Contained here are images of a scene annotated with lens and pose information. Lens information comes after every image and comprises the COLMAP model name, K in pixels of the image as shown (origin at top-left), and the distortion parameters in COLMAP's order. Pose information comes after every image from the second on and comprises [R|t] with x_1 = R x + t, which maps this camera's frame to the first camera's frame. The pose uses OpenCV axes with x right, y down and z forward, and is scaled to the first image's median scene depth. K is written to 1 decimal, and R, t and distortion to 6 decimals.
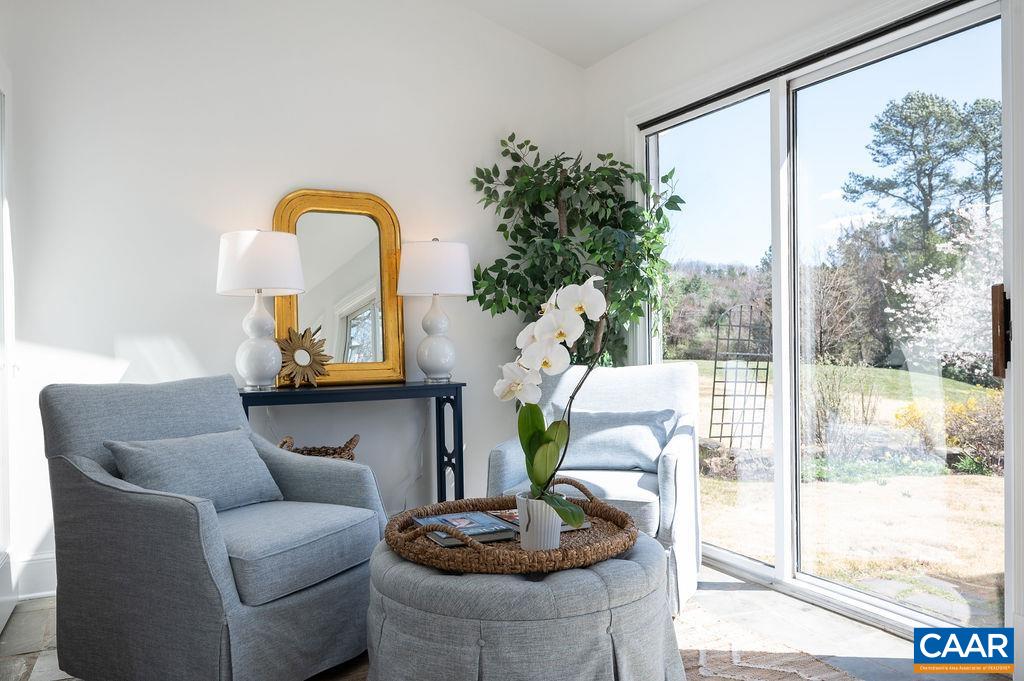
lens RADIAL K [[773.4, 0, 509.3], [0, 773.4, 338.2], [0, 0, 1]] dist [-0.002544, -0.002227]
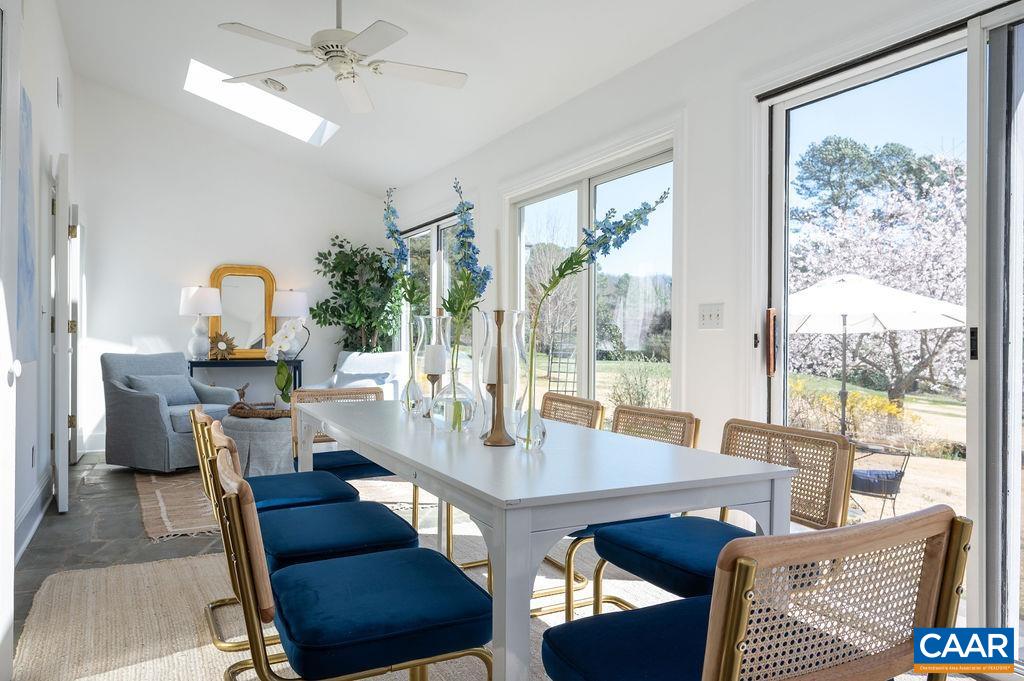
lens RADIAL K [[711.2, 0, 514.8], [0, 711.2, 342.5], [0, 0, 1]] dist [0.002404, 0.001466]
pose [[0.999751, 0.018680, 0.012204, 0.455375], [-0.018713, 0.999821, 0.002635, -0.003432], [-0.012153, -0.002863, 0.999922, -0.851616]]
